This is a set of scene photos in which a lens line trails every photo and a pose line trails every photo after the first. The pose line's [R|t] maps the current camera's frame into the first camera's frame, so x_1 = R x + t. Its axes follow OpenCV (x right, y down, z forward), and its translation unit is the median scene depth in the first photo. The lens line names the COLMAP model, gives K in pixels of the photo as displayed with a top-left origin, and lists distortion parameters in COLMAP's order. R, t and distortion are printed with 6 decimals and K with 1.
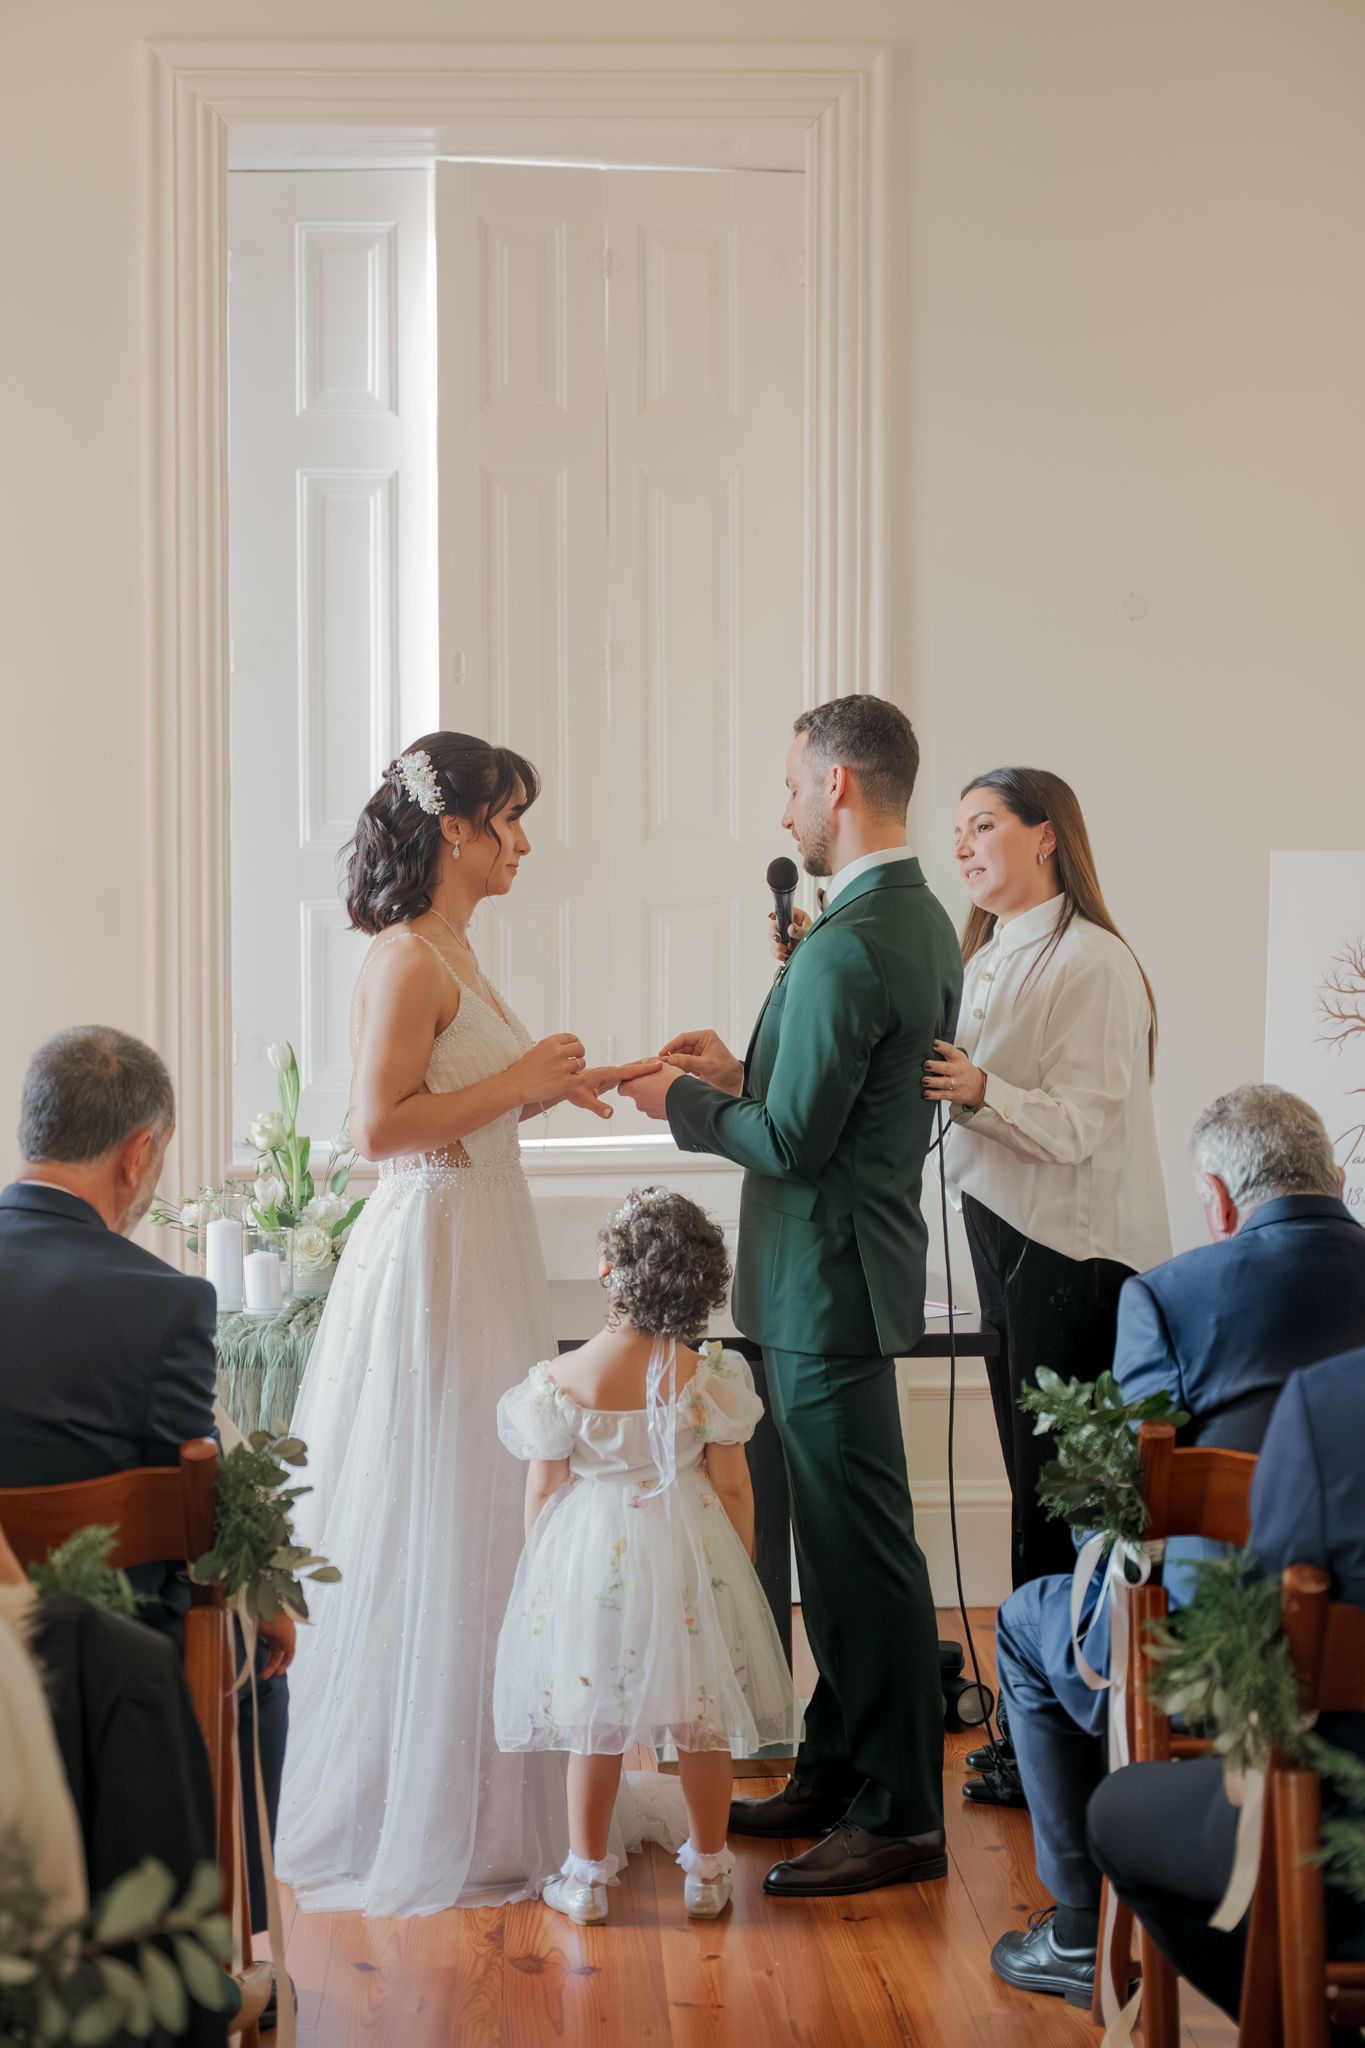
lens RADIAL K [[3246.7, 0, 682.5], [0, 3246.7, 1024.0], [0, 0, 1]] dist [-0.421624, -0.000907]
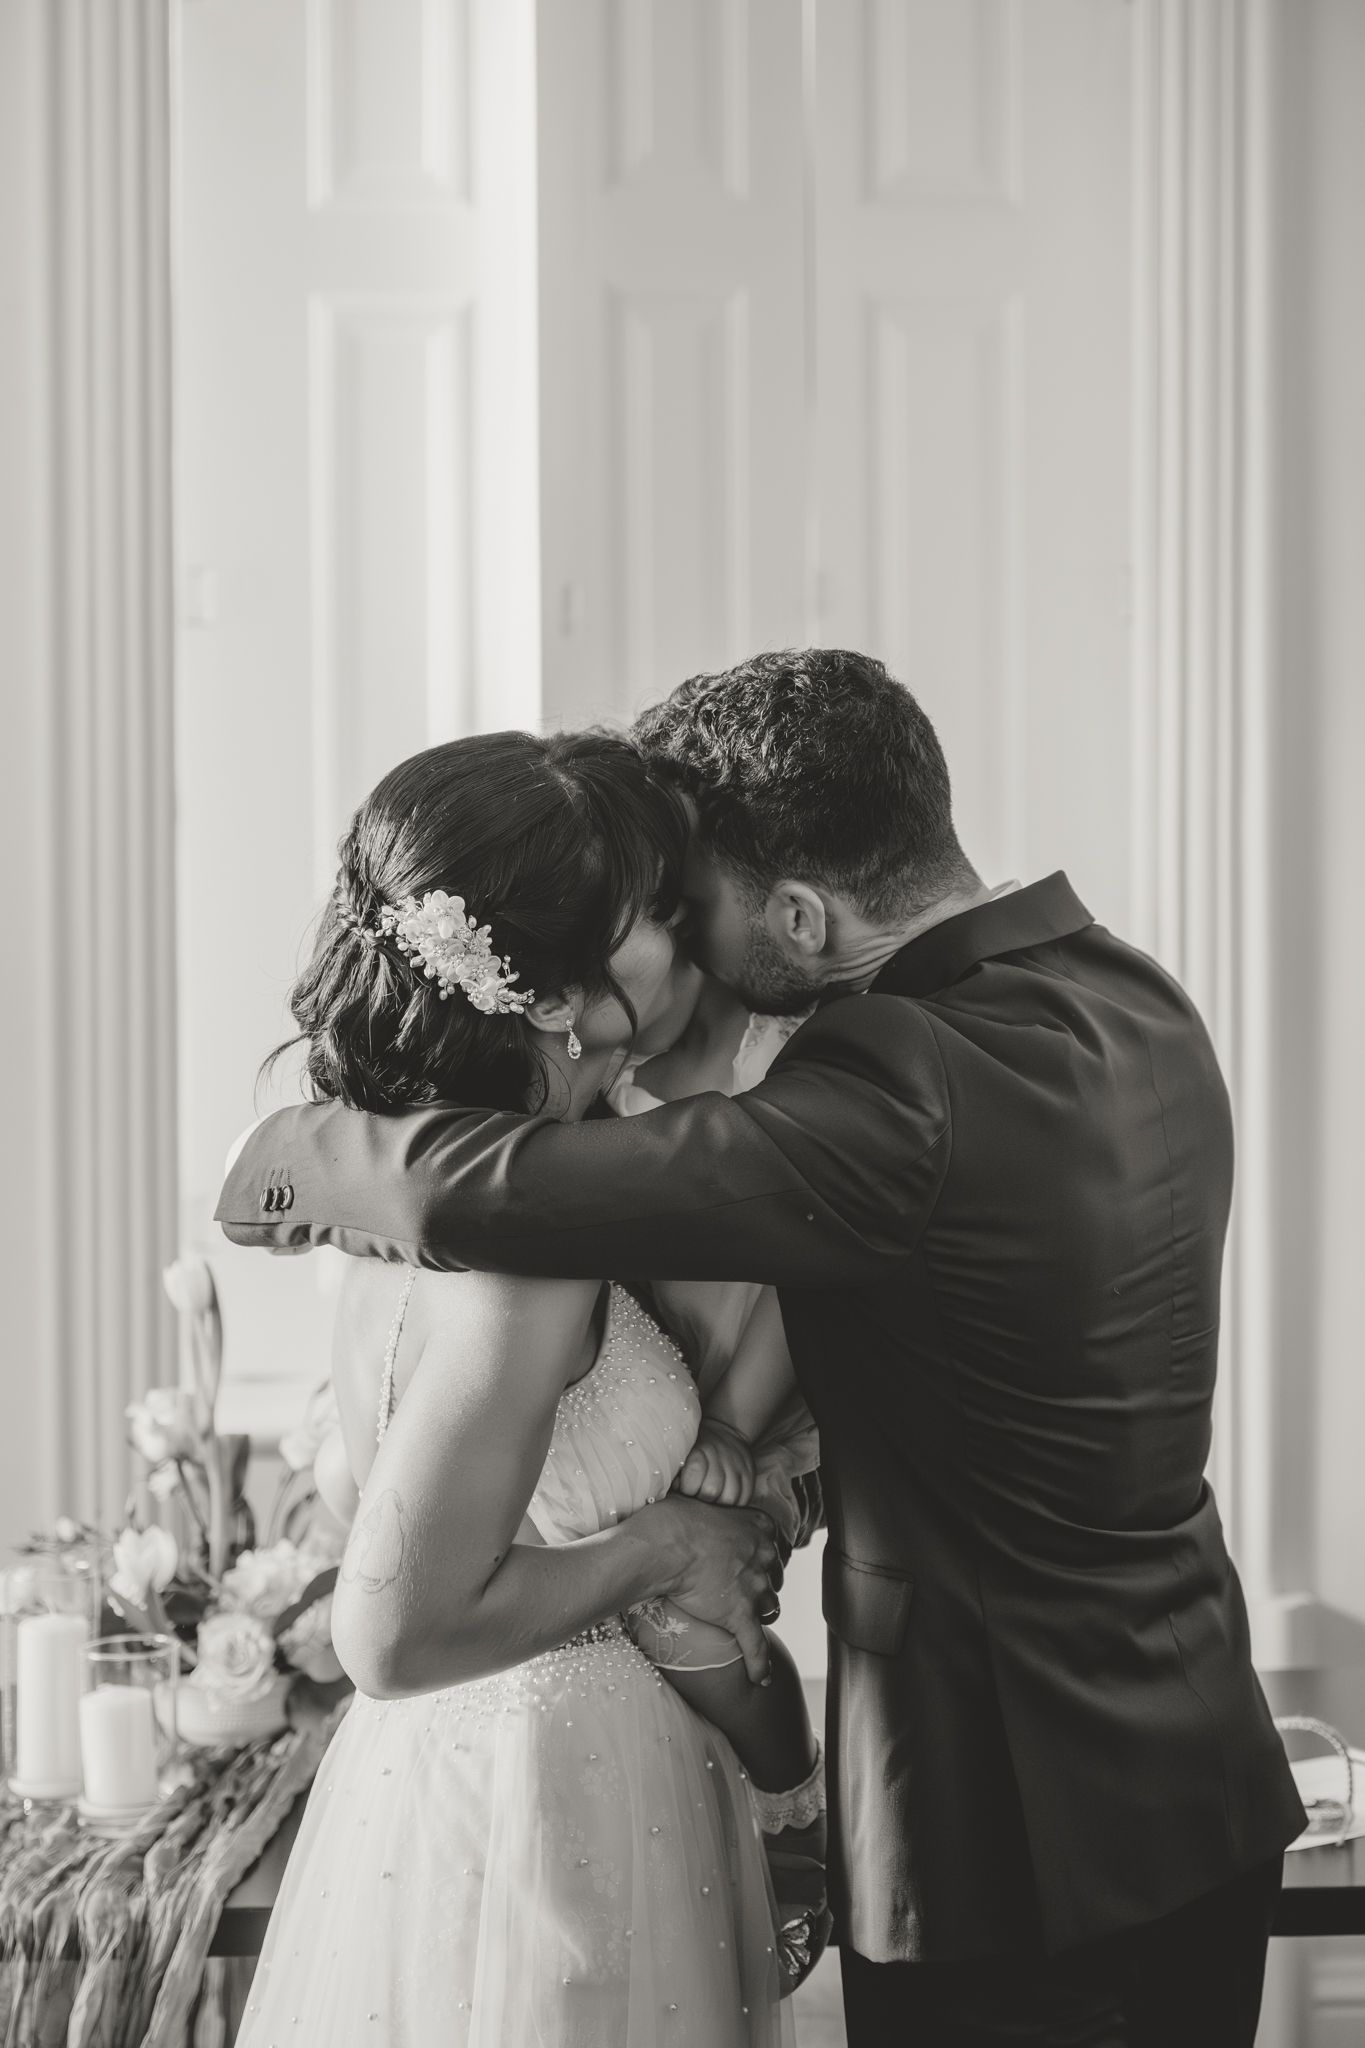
lens RADIAL K [[3233.2, 0, 682.5], [0, 3233.2, 1024.0], [0, 0, 1]] dist [-0.003922, -0.028895]
pose [[0.997347, -0.001552, -0.072774, -0.003390], [0.000132, 0.999809, -0.019520, -0.023072], [0.072790, 0.019458, 0.997157, 0.462916]]
